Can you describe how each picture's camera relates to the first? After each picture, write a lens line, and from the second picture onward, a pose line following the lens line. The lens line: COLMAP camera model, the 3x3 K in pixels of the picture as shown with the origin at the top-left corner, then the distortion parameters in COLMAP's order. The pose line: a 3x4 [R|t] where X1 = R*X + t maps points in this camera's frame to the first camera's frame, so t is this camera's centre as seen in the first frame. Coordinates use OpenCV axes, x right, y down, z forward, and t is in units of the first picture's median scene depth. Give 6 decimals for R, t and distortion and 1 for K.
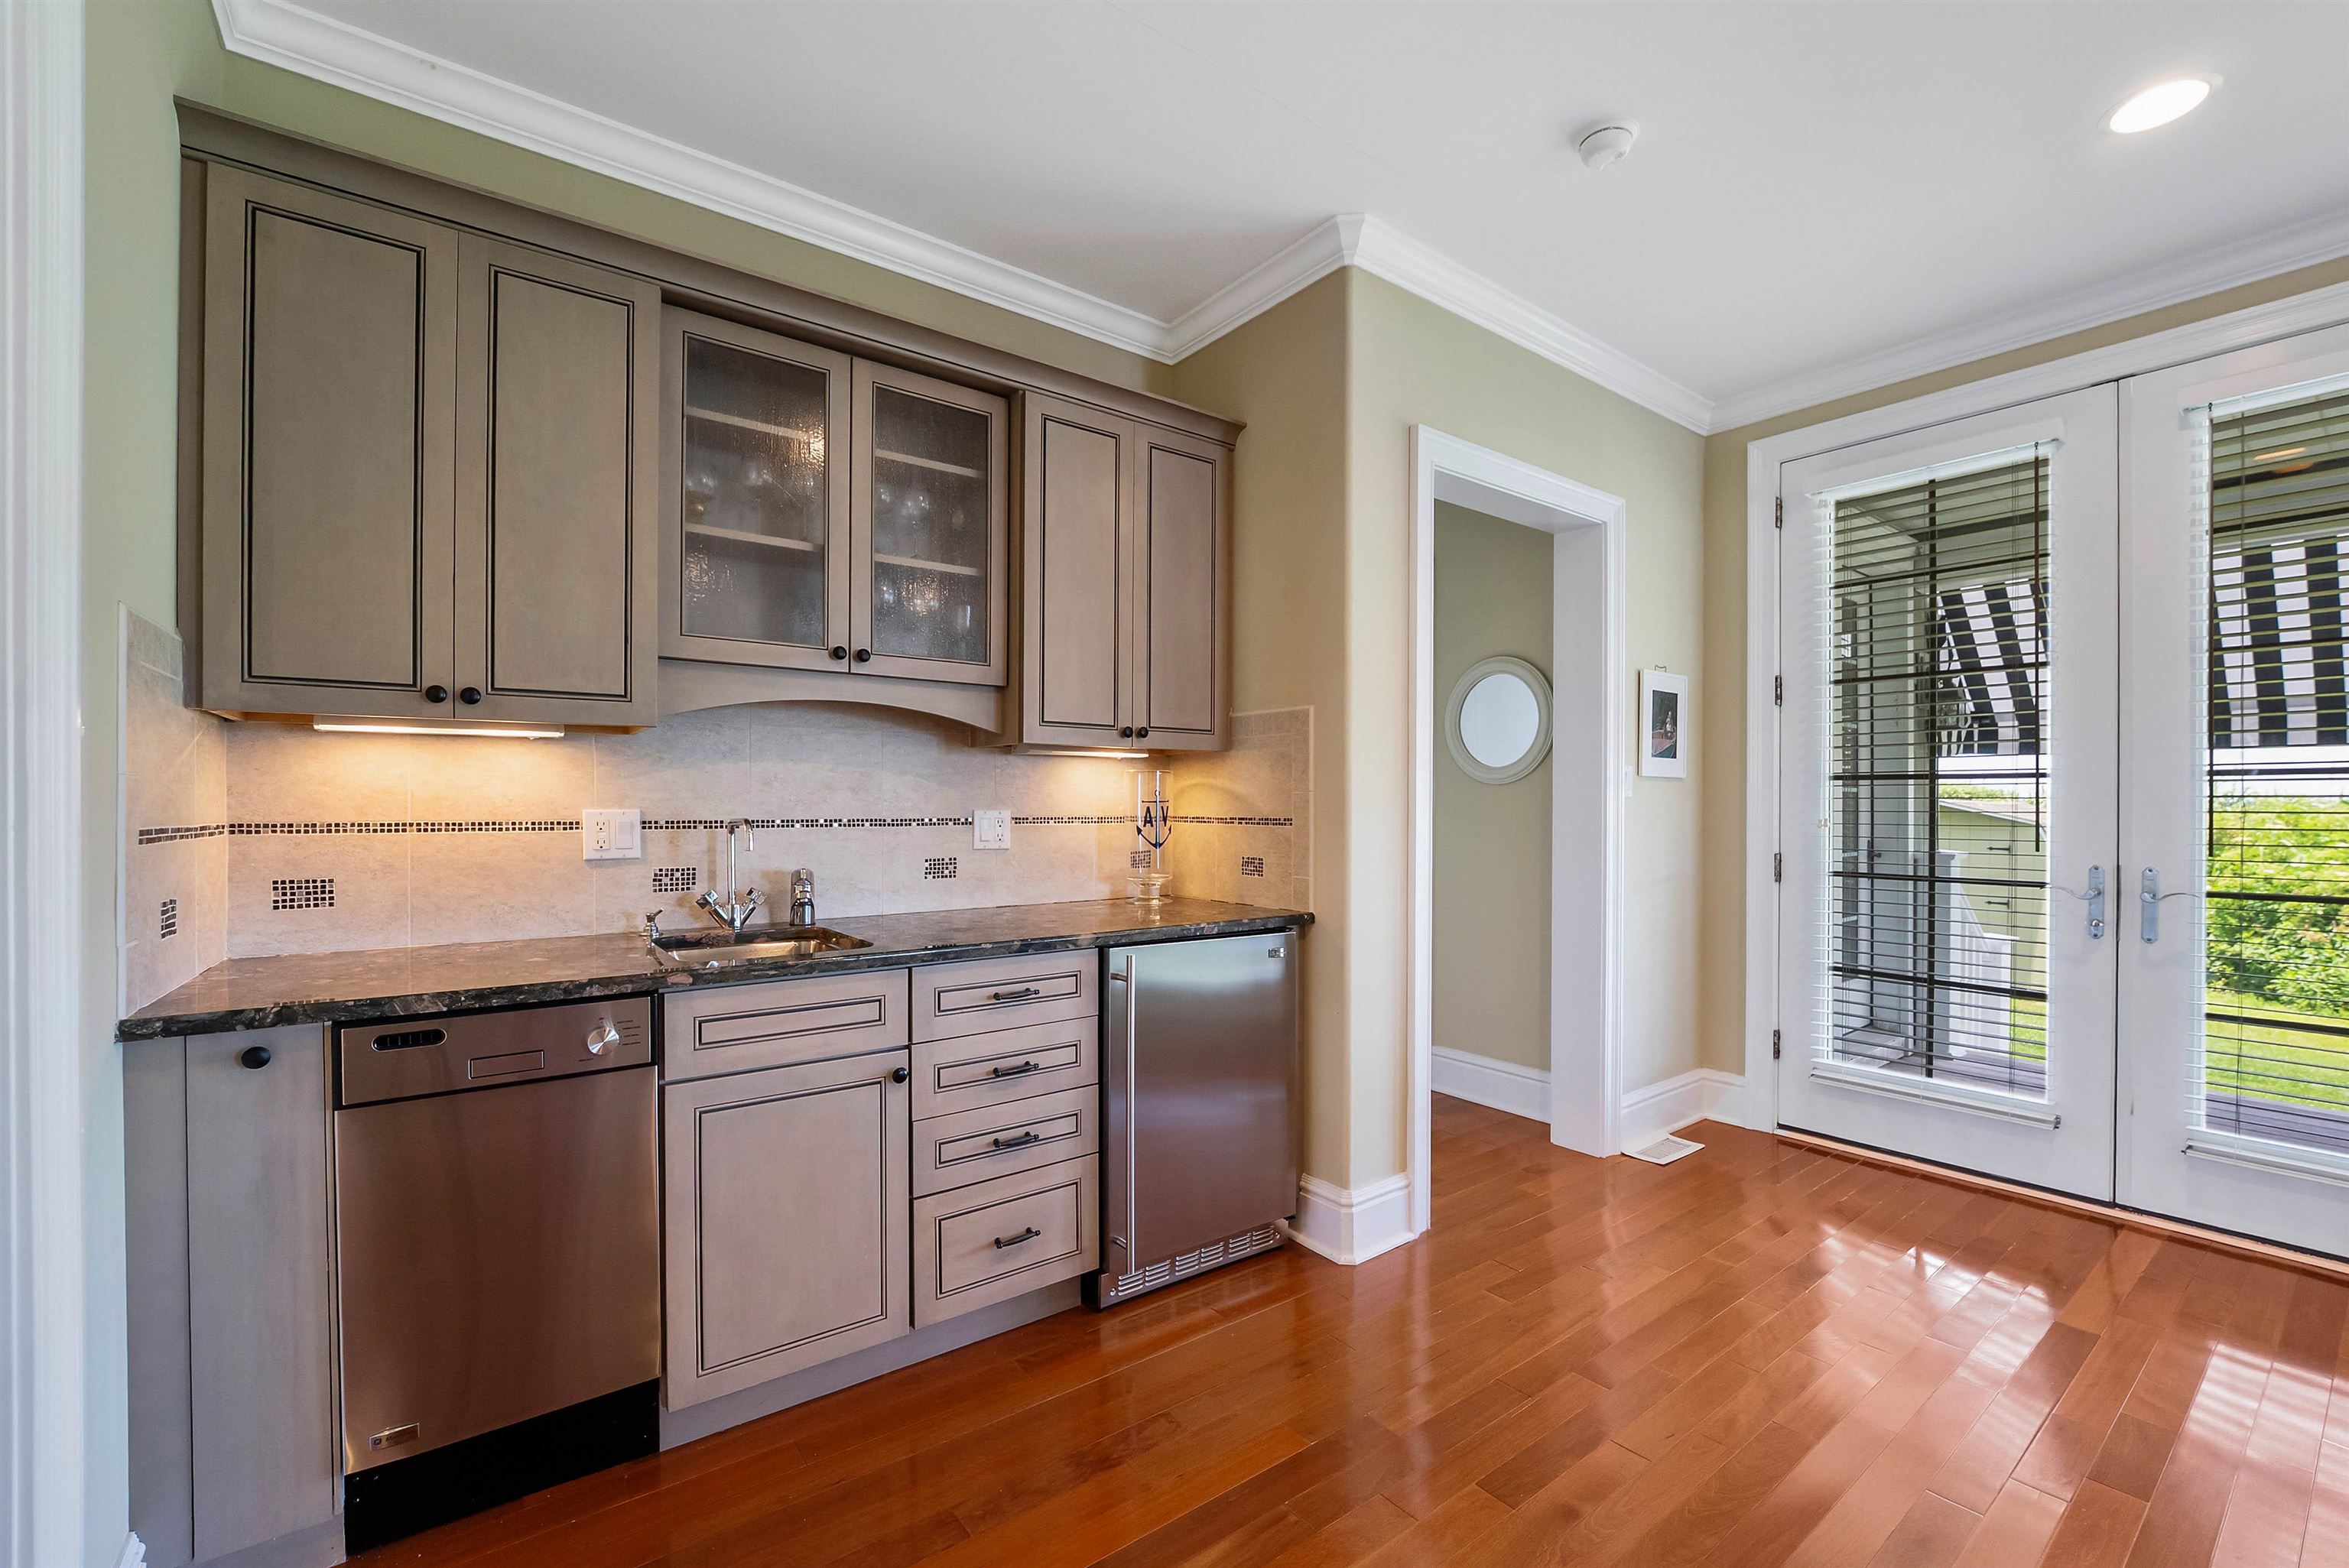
lens RADIAL K [[963.5, 0, 1173.6], [0, 963.5, 808.6], [0, 0, 1]] dist [-0.017813, 0.000222]
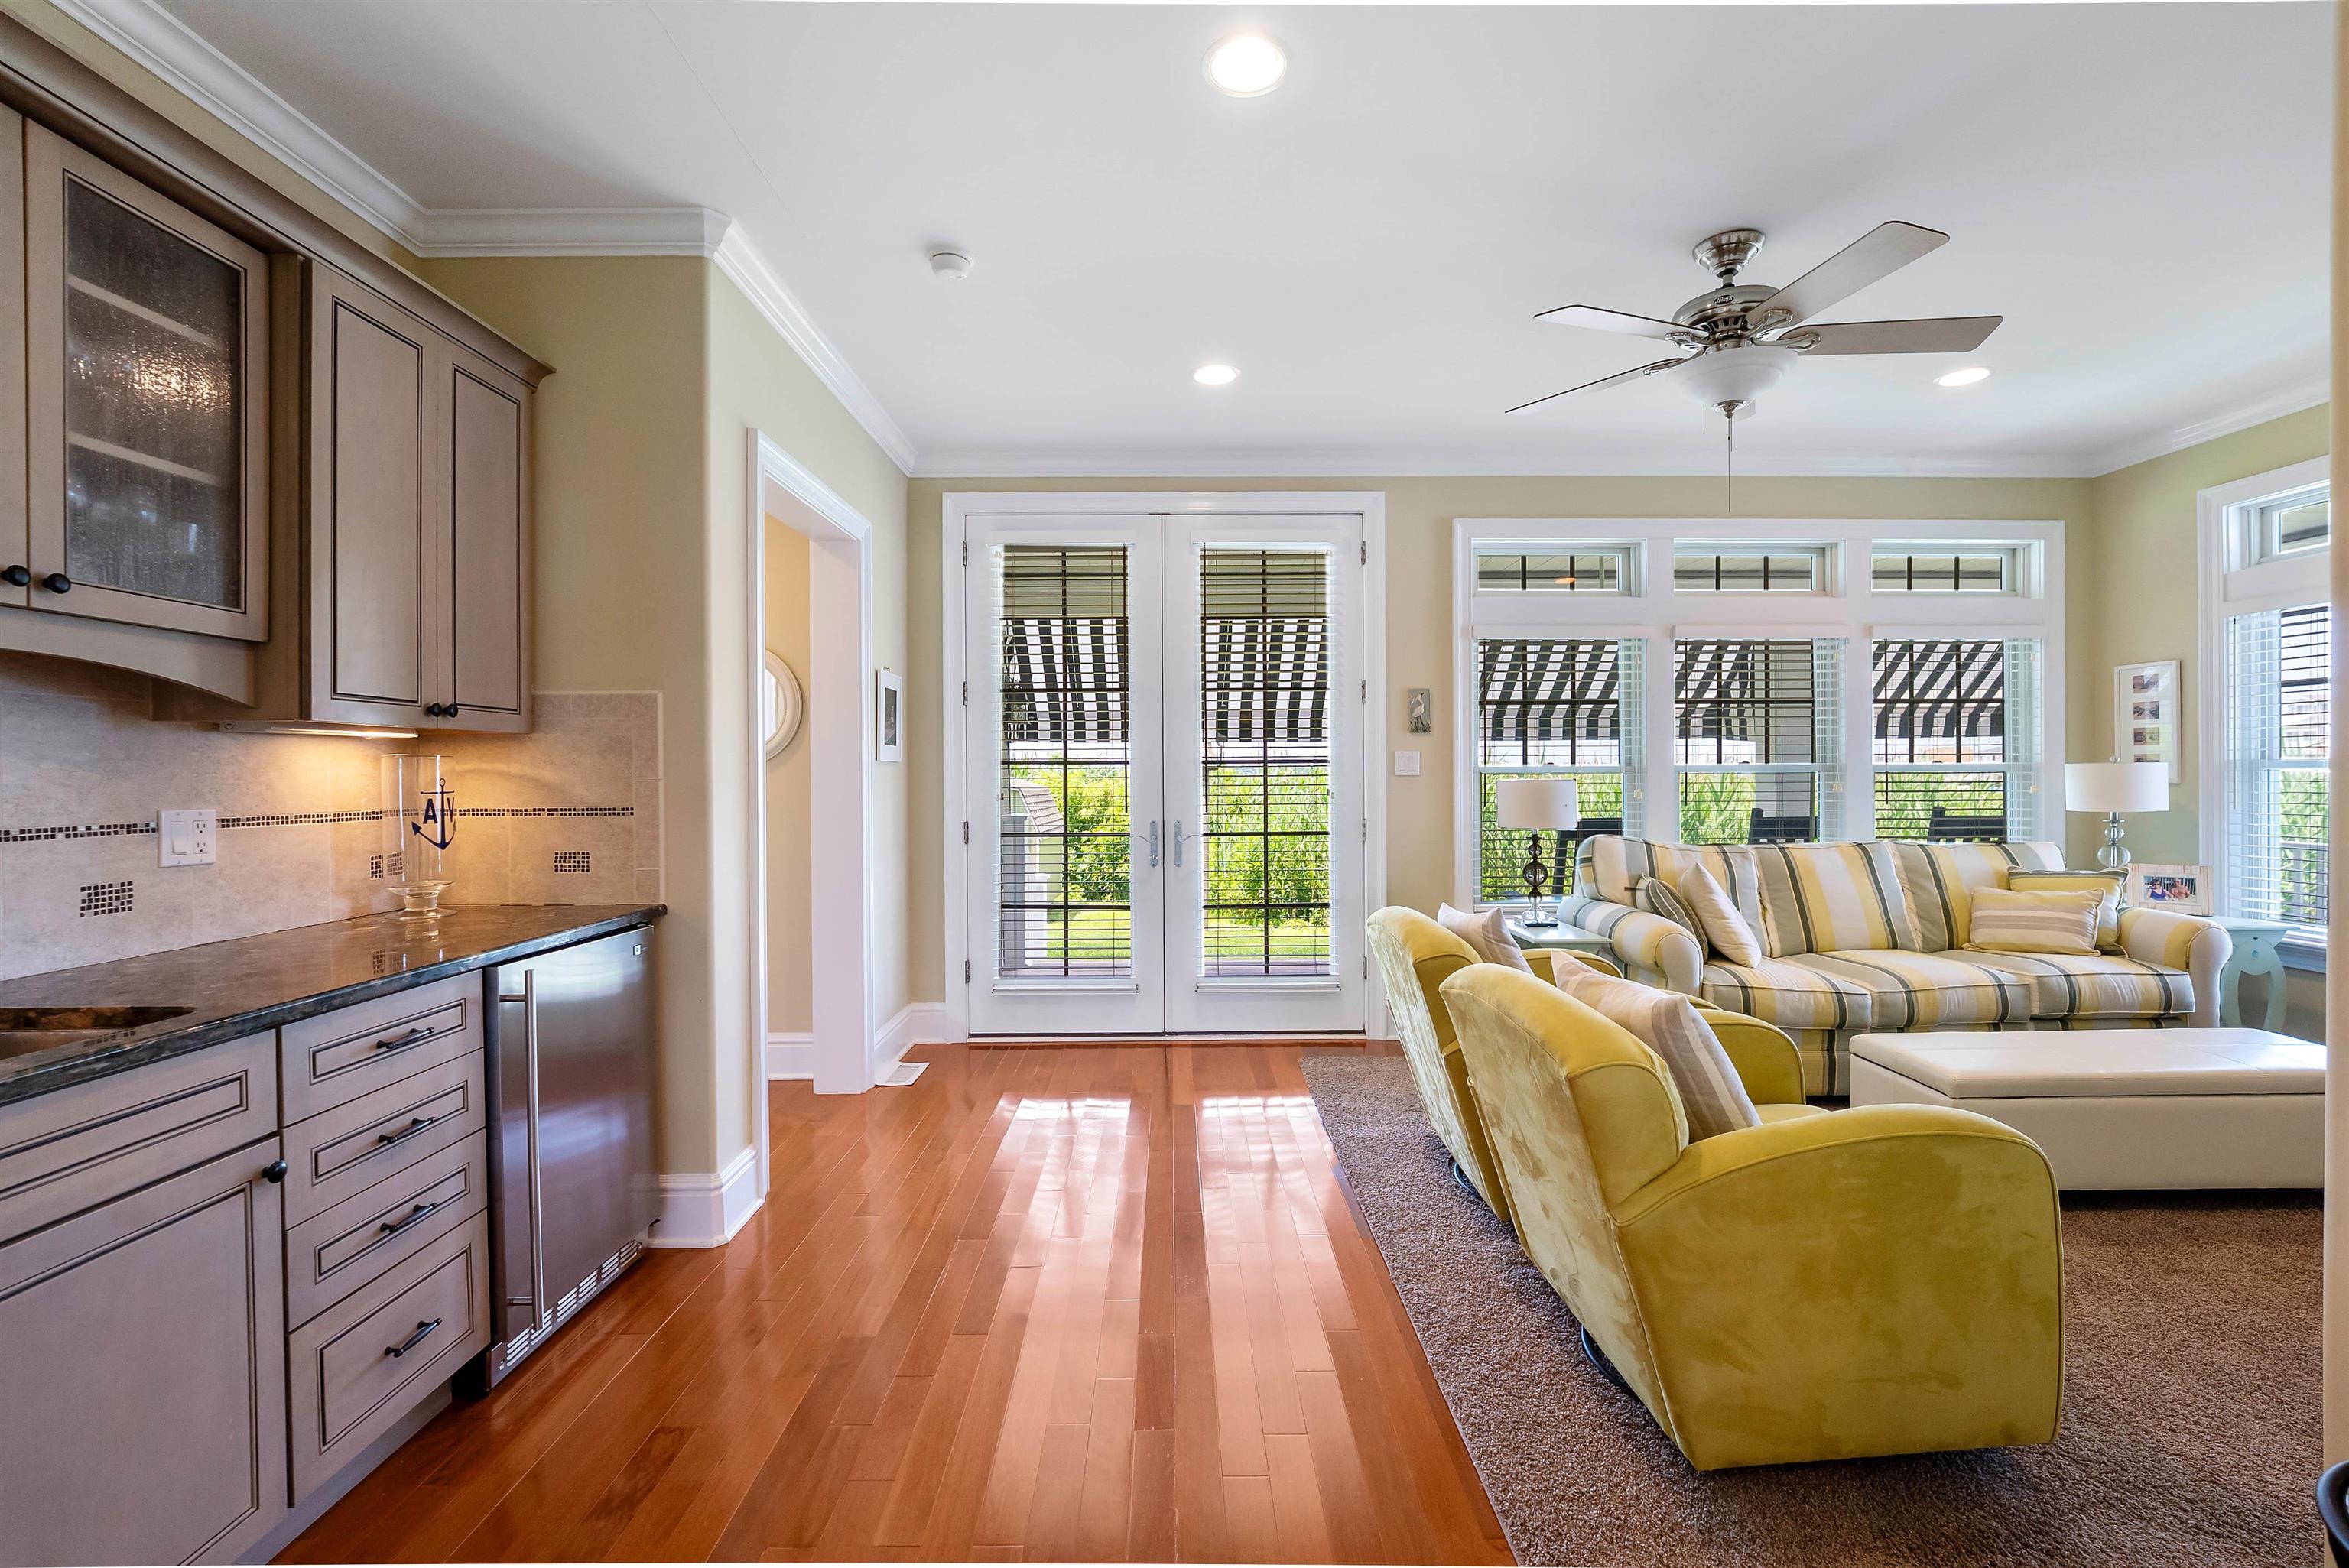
lens RADIAL K [[986.9, 0, 1174.5], [0, 986.9, 784.0], [0, 0, 1]] dist [-0.015385, -0.000308]
pose [[0.597328, -0.014500, 0.801866, -0.343417], [0.012322, 0.999884, 0.008901, -0.015584], [-0.801903, 0.004564, 0.597437, -0.007315]]
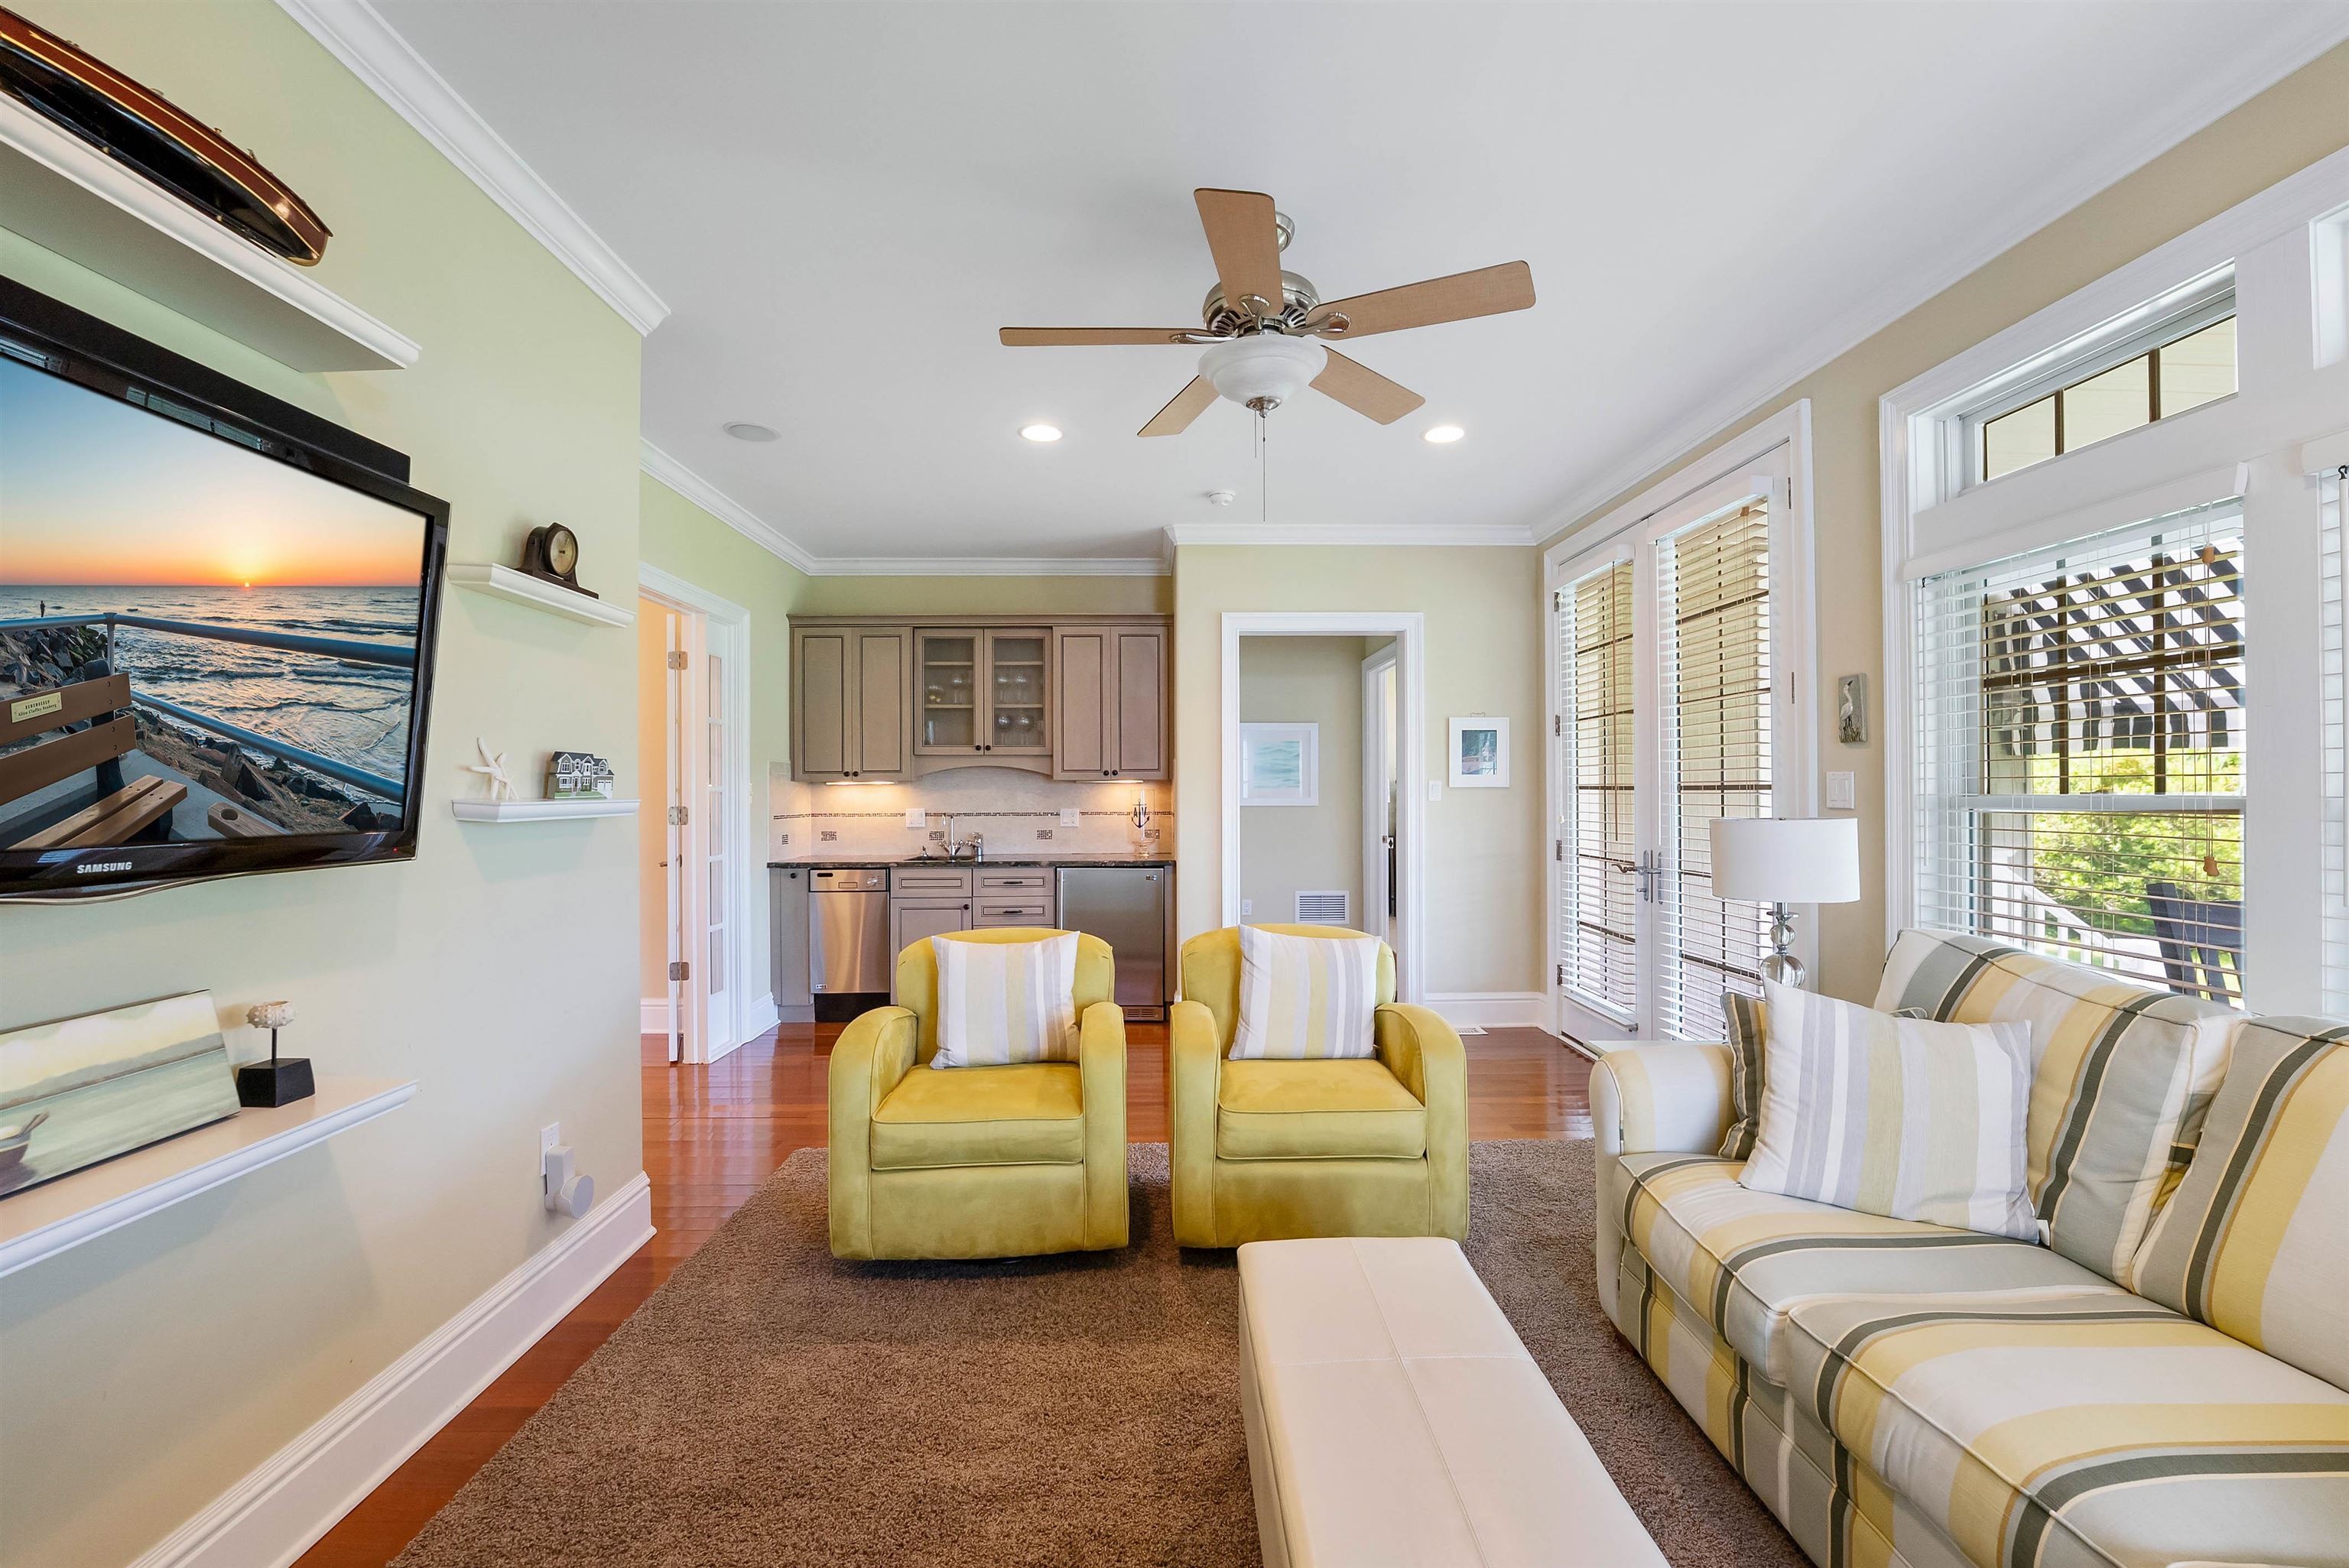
lens RADIAL K [[977.9, 0, 1174.5], [0, 977.9, 784.0], [0, 0, 1]] dist [-0.021250, -0.000048]
pose [[0.810914, -0.010088, -0.585079, 1.347051], [0.002942, 0.999909, -0.013163, -0.025908], [0.585158, 0.008953, 0.810870, -0.673927]]
